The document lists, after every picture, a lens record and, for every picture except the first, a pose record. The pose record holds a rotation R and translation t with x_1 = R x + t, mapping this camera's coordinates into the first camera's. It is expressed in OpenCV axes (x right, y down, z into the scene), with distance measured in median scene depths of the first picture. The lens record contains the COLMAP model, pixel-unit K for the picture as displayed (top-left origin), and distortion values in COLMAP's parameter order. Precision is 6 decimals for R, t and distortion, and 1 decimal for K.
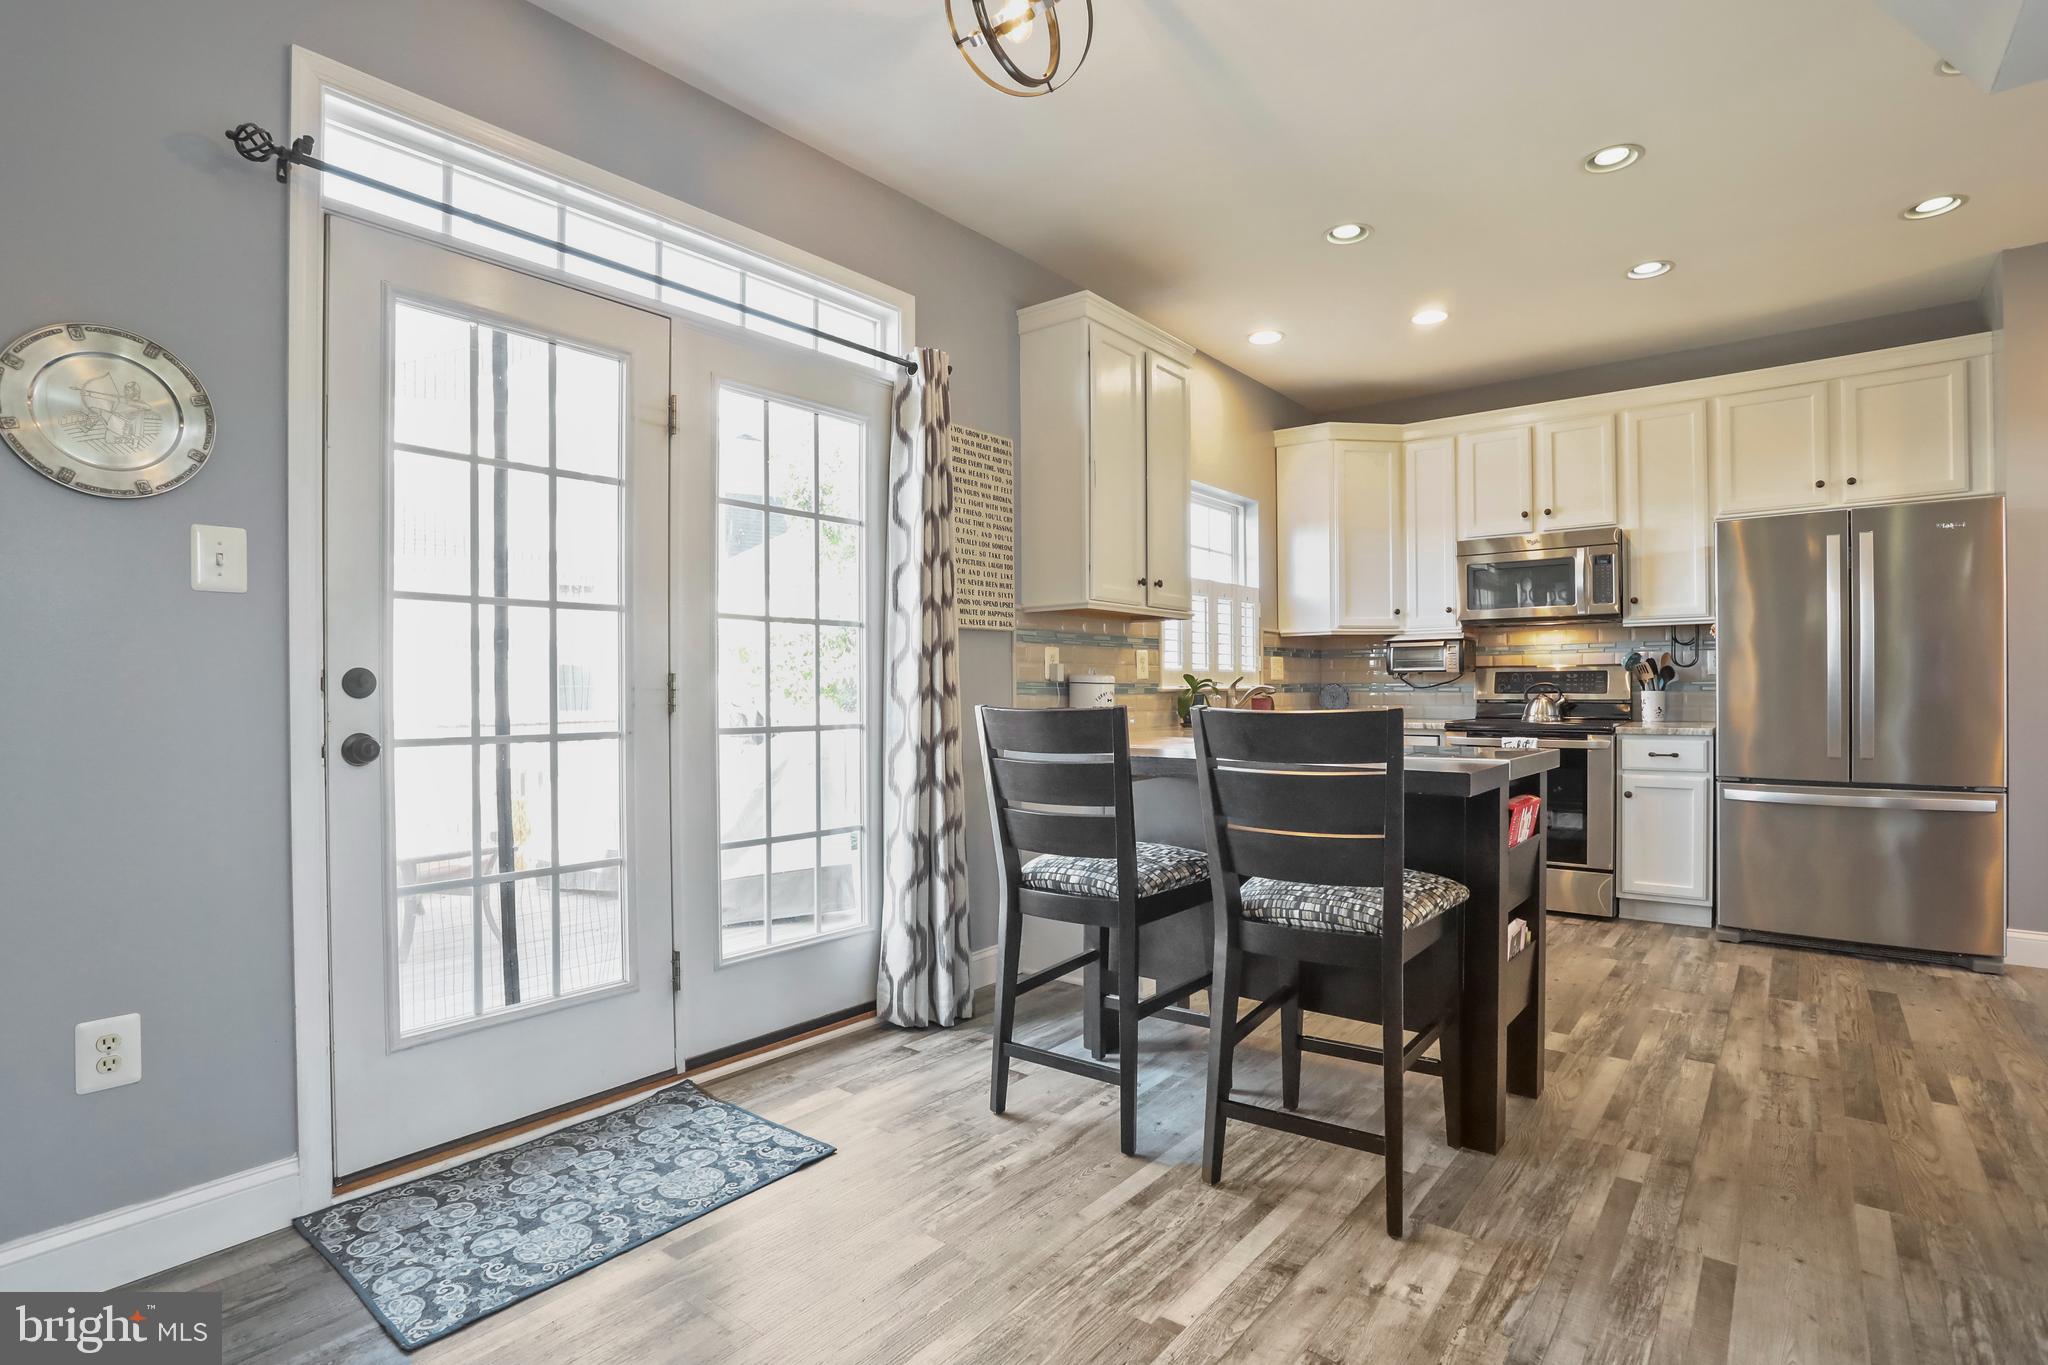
lens RADIAL K [[1005.0, 0, 1028.7], [0, 1005.0, 697.6], [0, 0, 1]] dist [-0.063880, 0.025300]
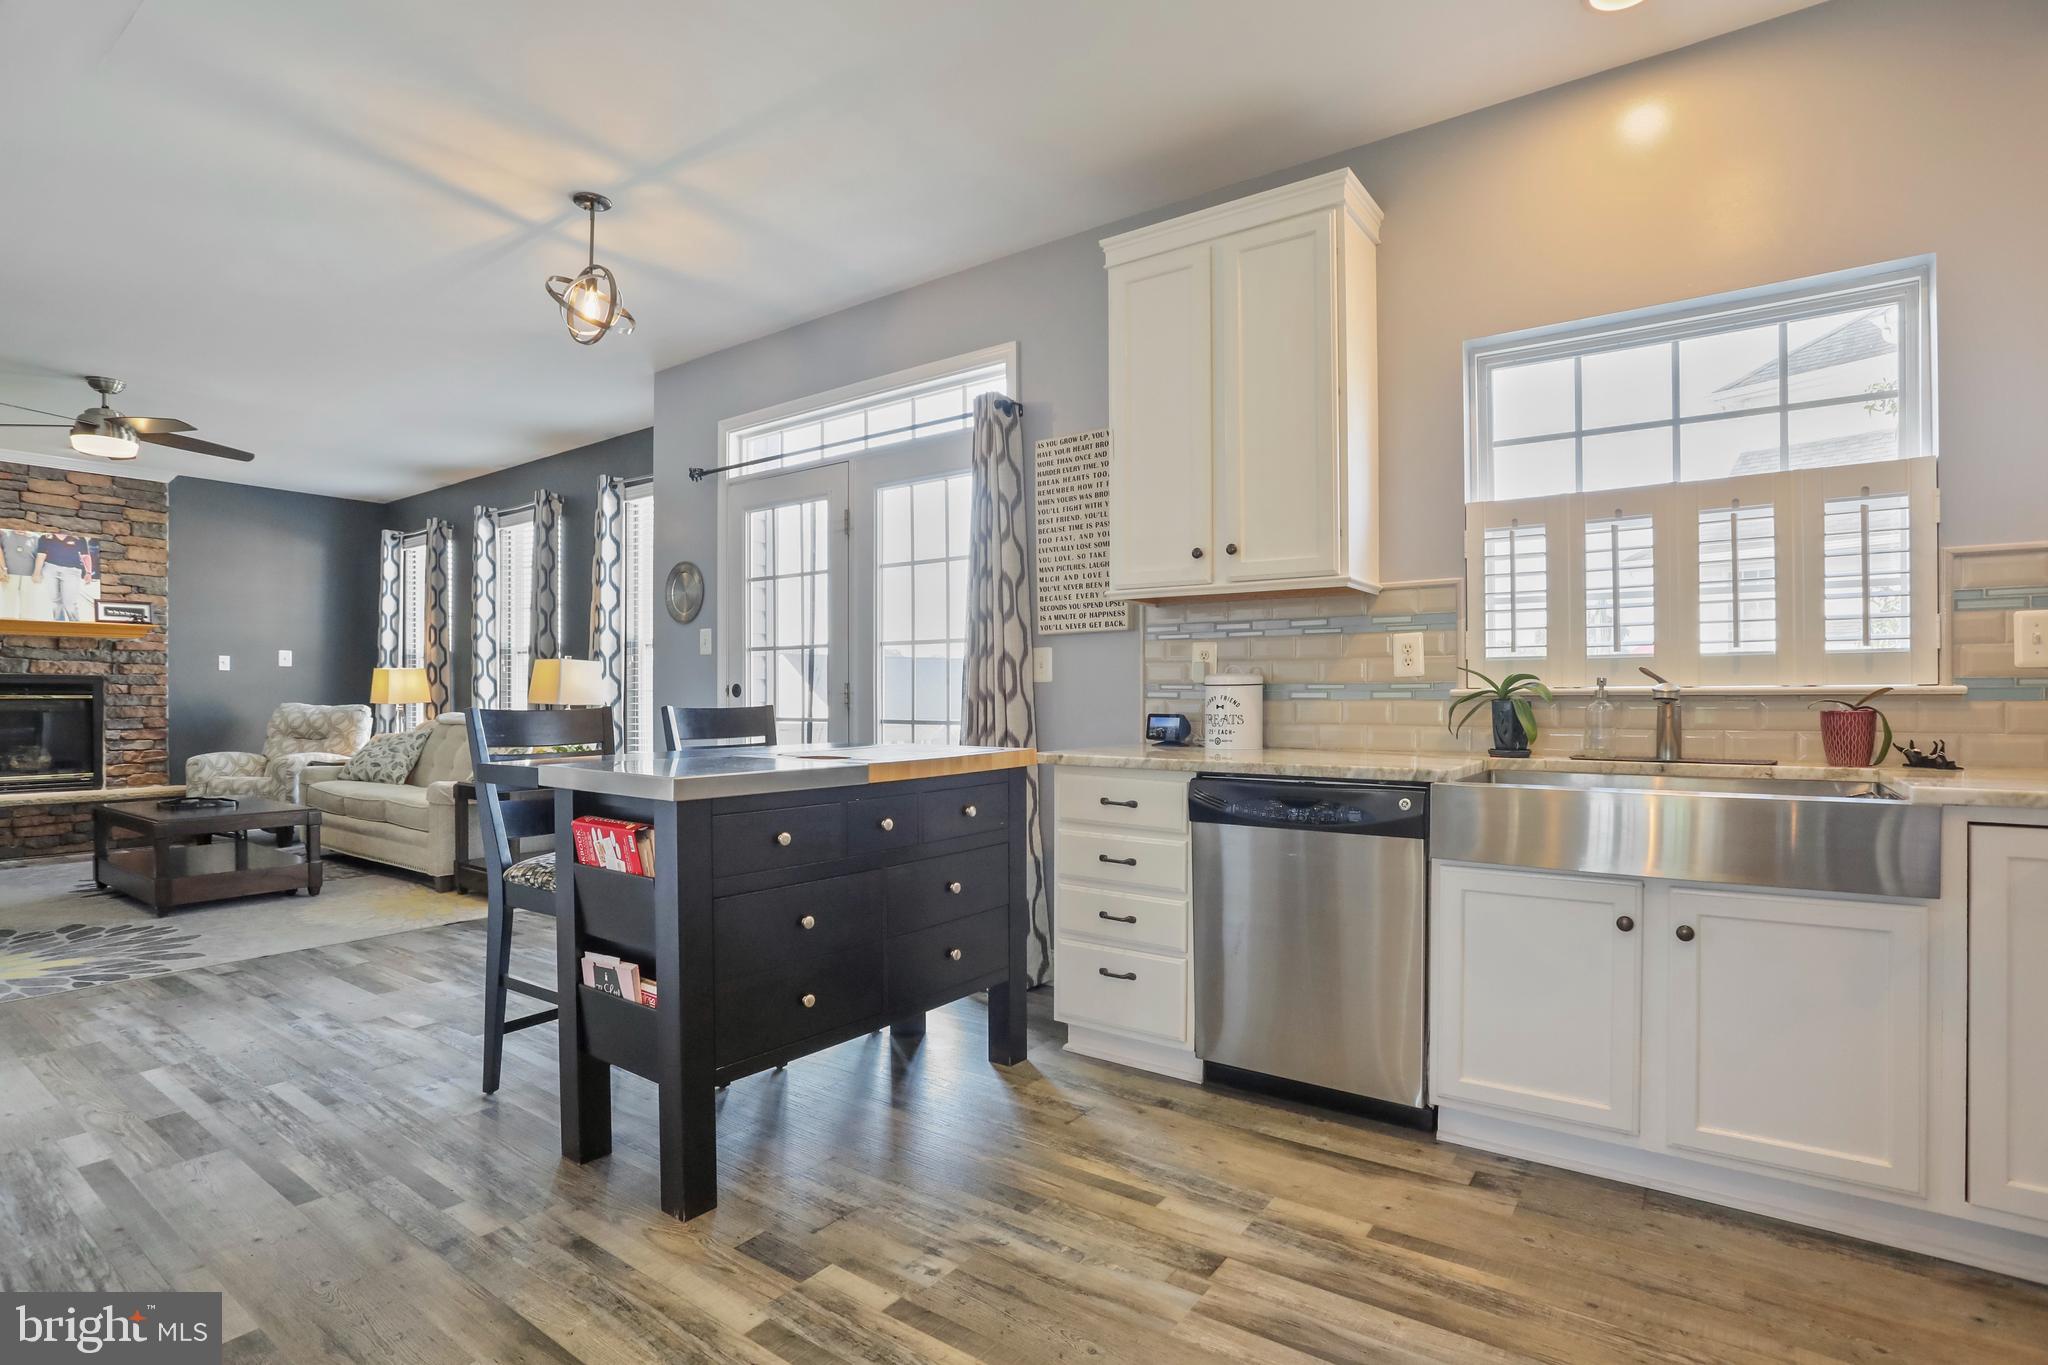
lens RADIAL K [[1005.0, 0, 1026.2], [0, 1005.0, 701.8], [0, 0, 1]] dist [-0.063880, 0.025300]
pose [[0.043043, 0.013082, -0.998988, 1.039897], [-0.004097, 0.999908, 0.012917, -0.012629], [0.999065, 0.003537, 0.043093, 0.990121]]
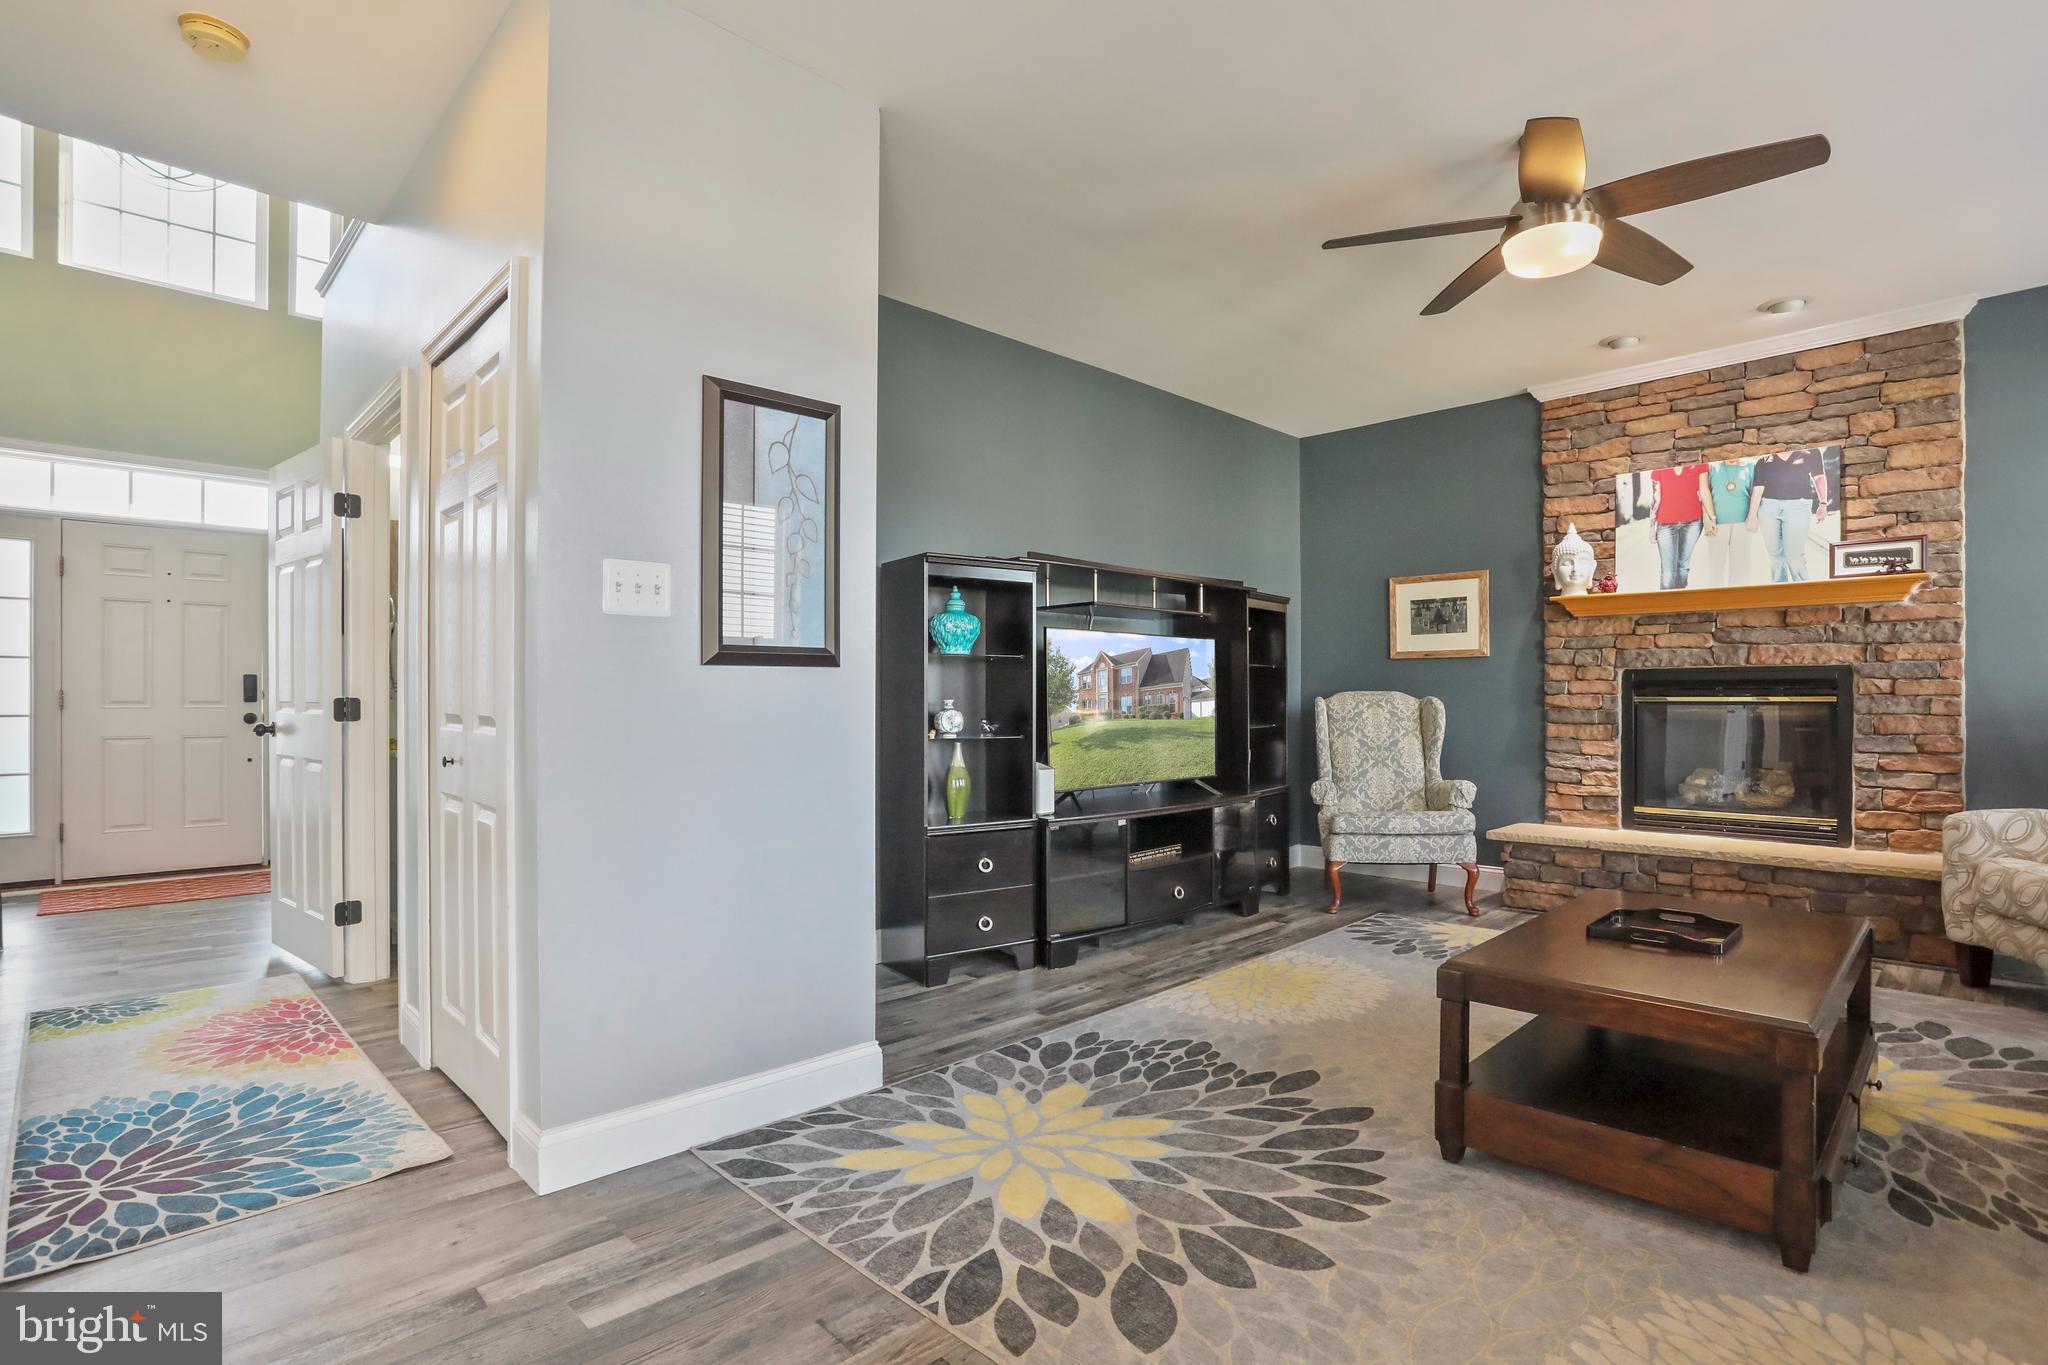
lens RADIAL K [[1005.0, 0, 1020.2], [0, 1005.0, 700.9], [0, 0, 1]] dist [-0.063880, 0.025300]
pose [[-0.991608, 0.009939, 0.128895, -0.240612], [0.010674, 0.999930, 0.005019, -0.003908], [-0.128836, 0.006352, -0.991646, 0.506092]]
